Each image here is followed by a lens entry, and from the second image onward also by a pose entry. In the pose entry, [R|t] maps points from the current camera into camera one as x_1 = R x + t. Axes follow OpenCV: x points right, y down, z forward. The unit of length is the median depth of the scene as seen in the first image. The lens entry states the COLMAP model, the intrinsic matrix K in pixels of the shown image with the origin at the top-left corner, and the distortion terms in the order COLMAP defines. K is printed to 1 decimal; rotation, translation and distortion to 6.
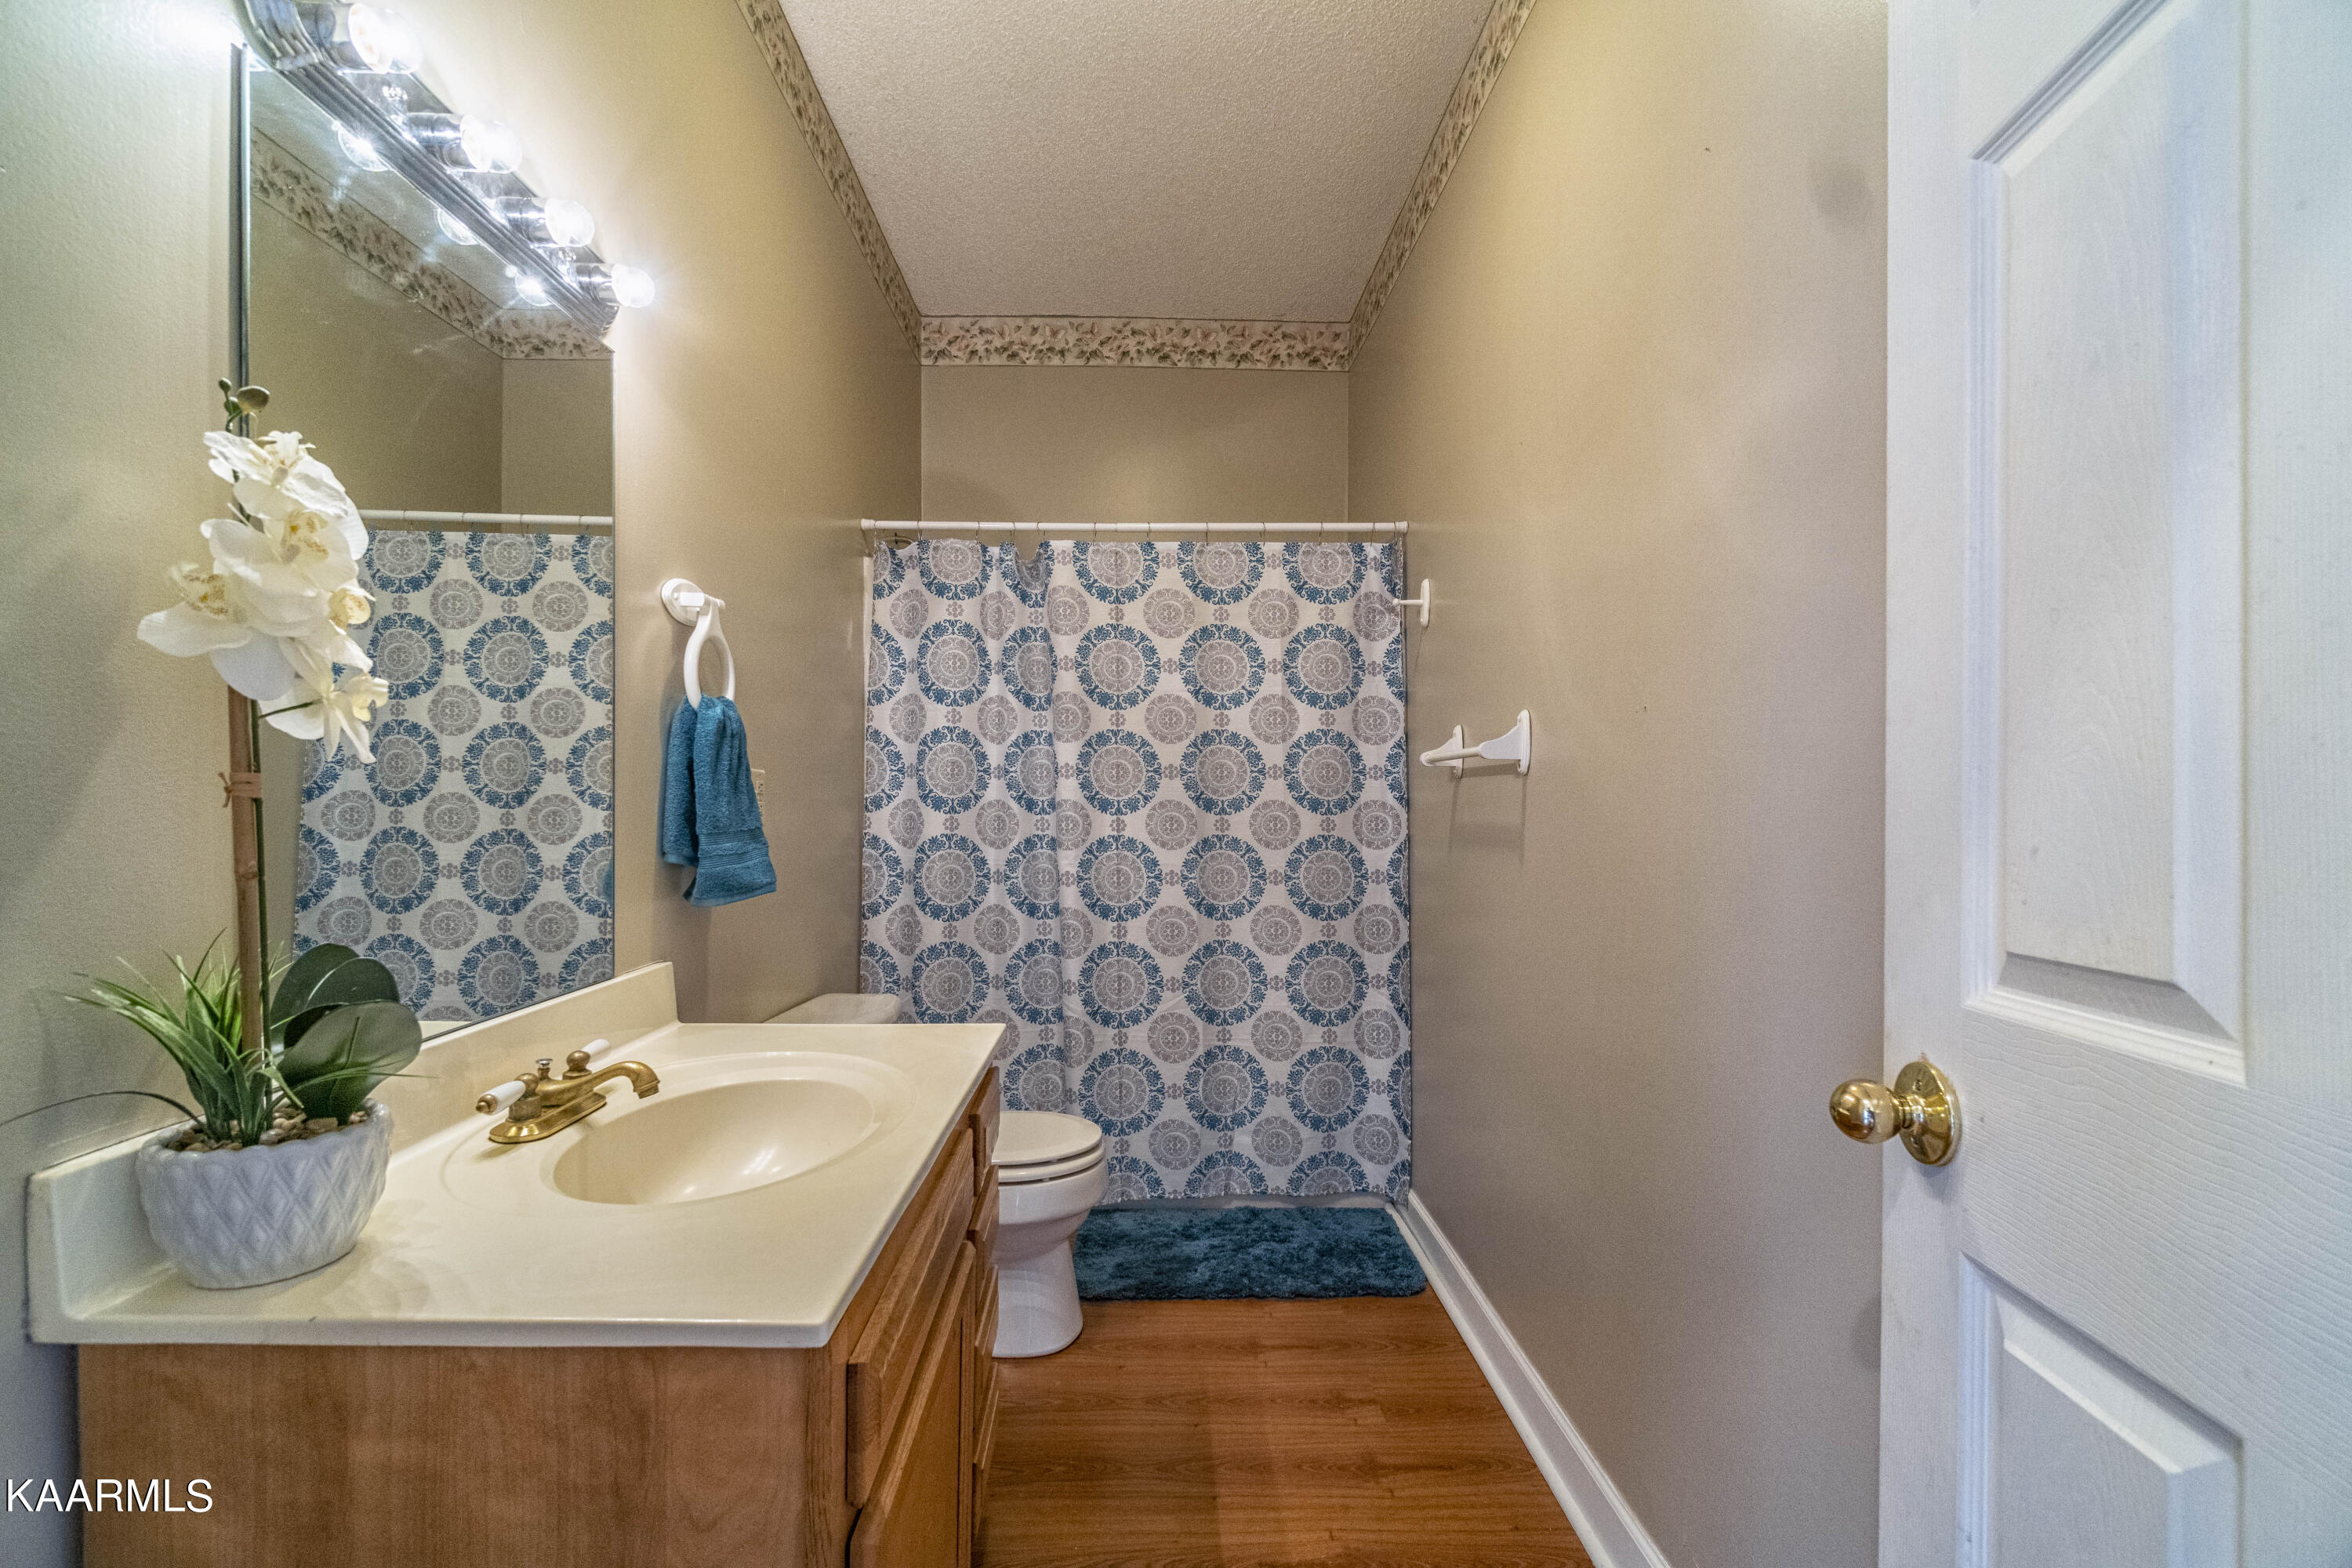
lens RADIAL K [[1013.4, 0, 1178.8], [0, 1013.4, 781.5], [0, 0, 1]] dist [-0.003768, -0.000477]
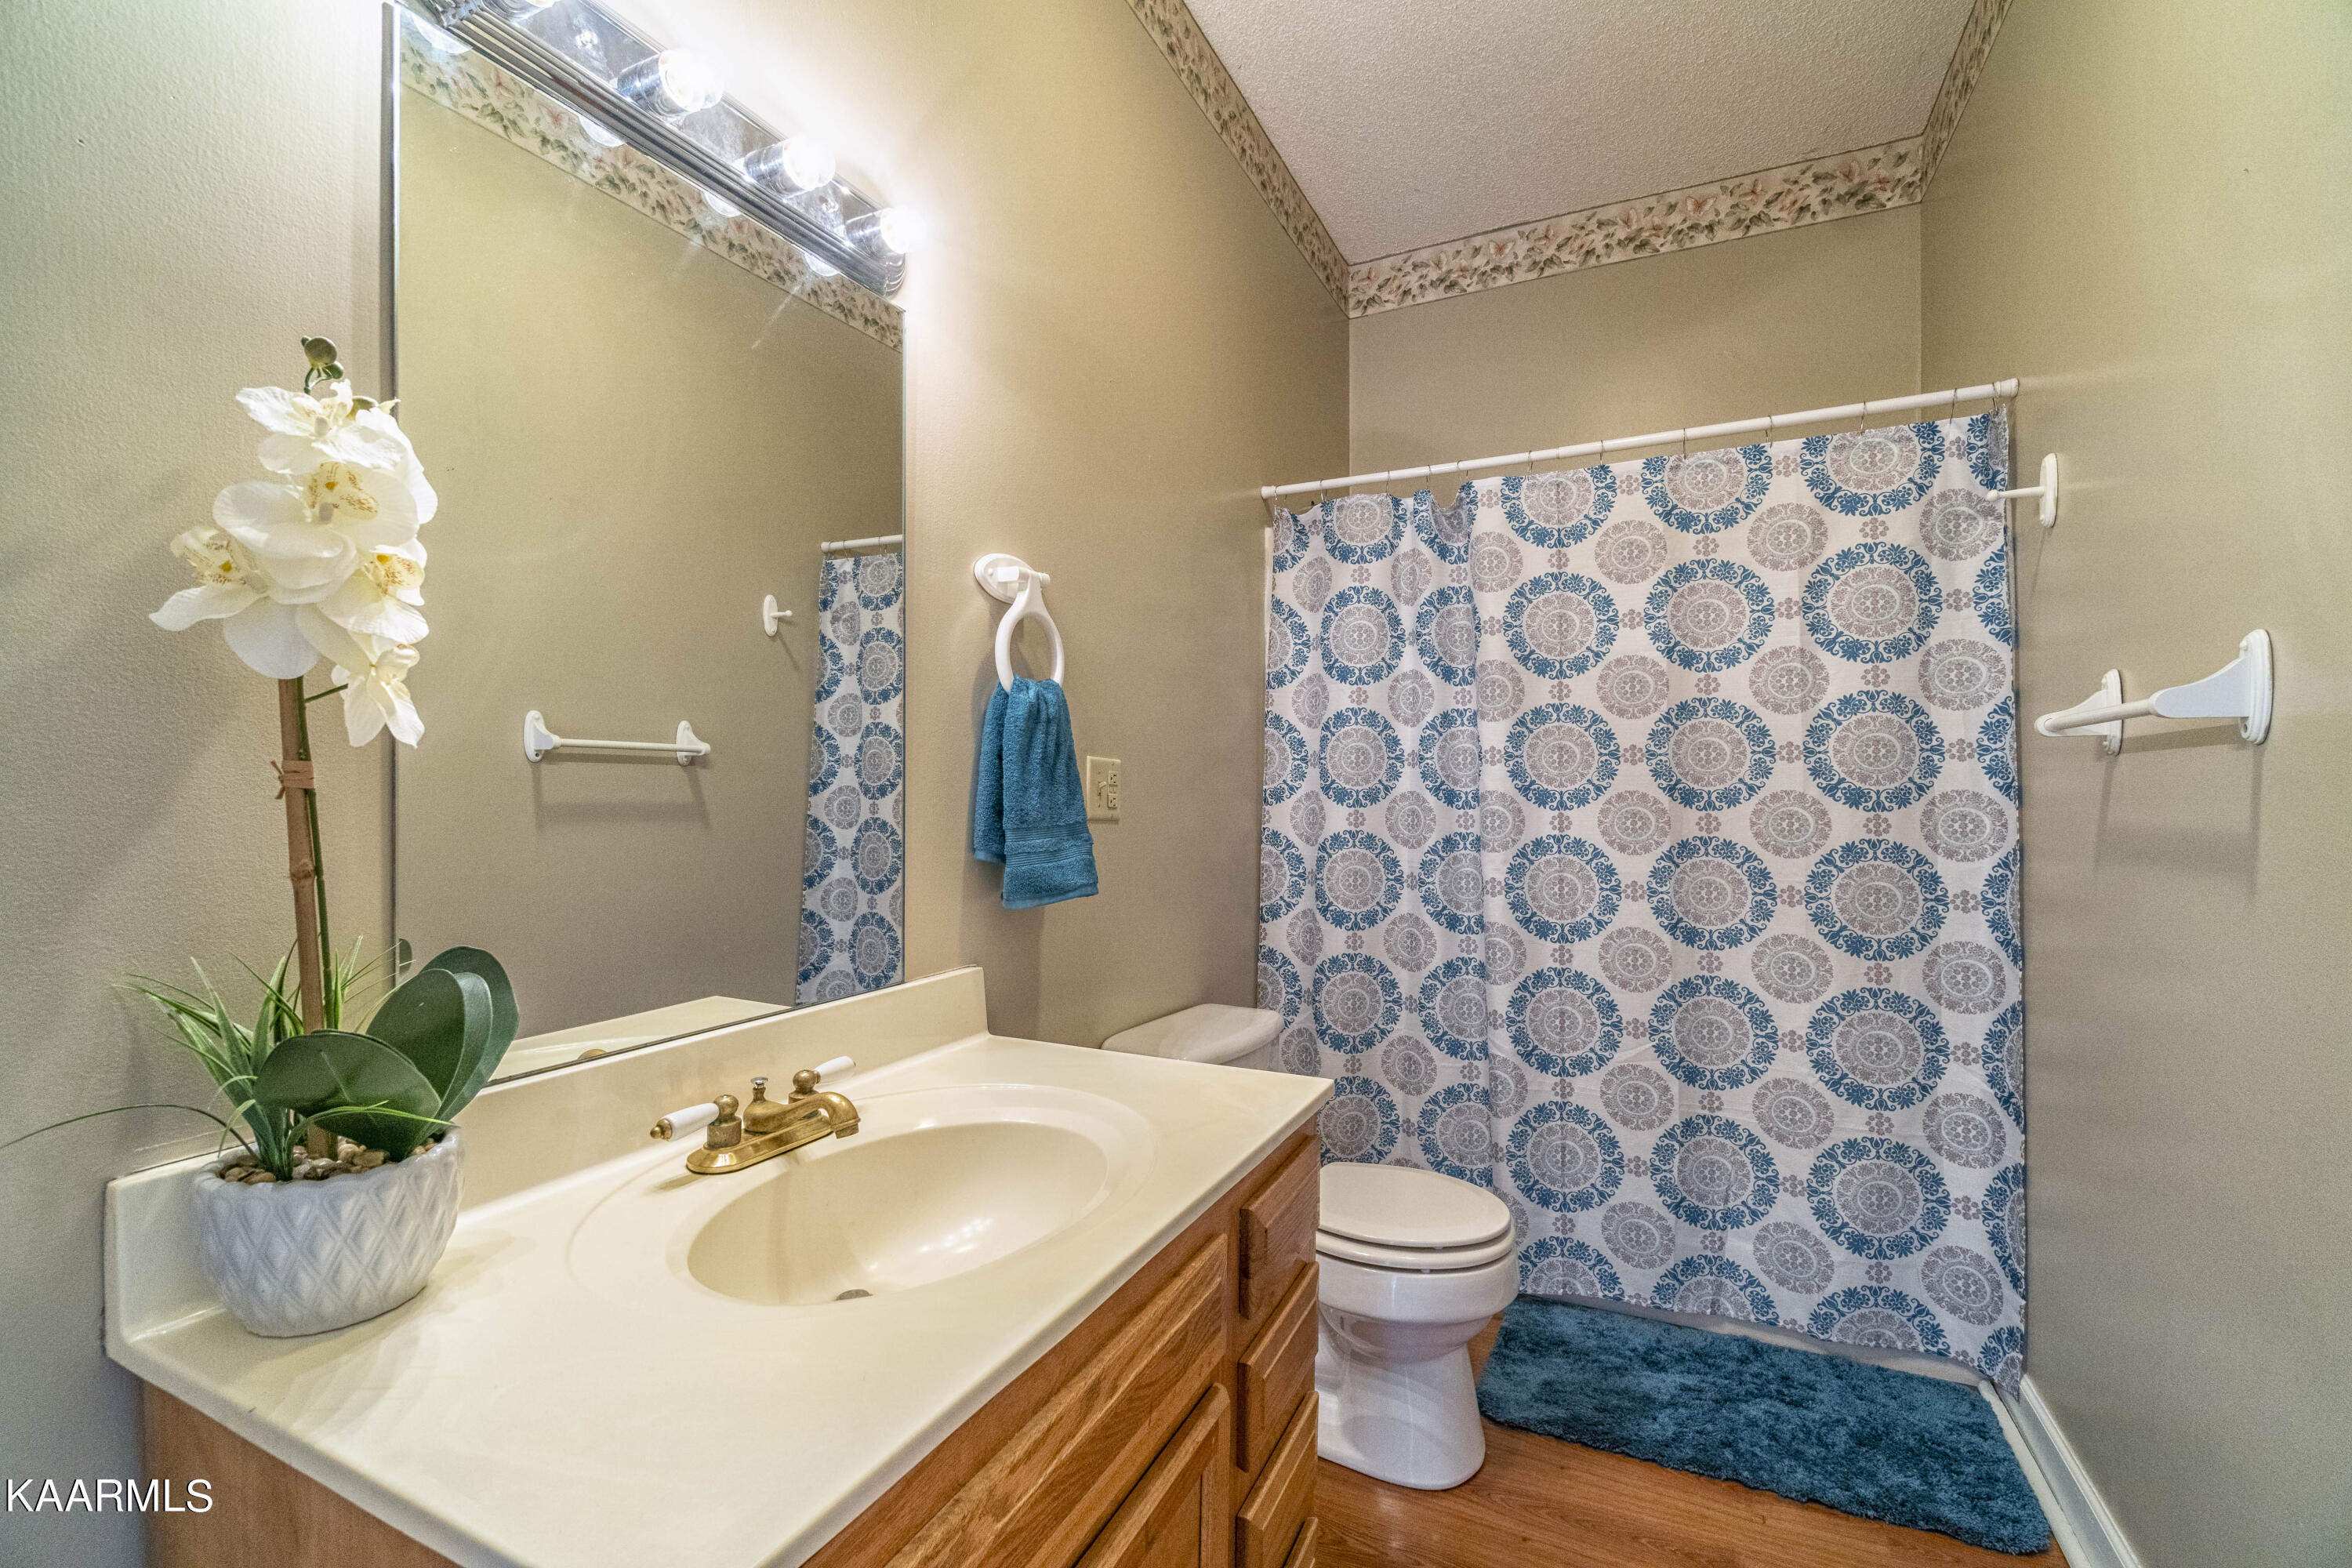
lens RADIAL K [[1013.4, 0, 1178.8], [0, 1013.4, 781.5], [0, 0, 1]] dist [-0.003768, -0.000477]
pose [[0.881747, -0.007718, -0.471659, 0.052676], [0.011185, 0.999927, 0.004547, 0.003714], [0.471589, -0.009285, 0.881770, 0.151472]]
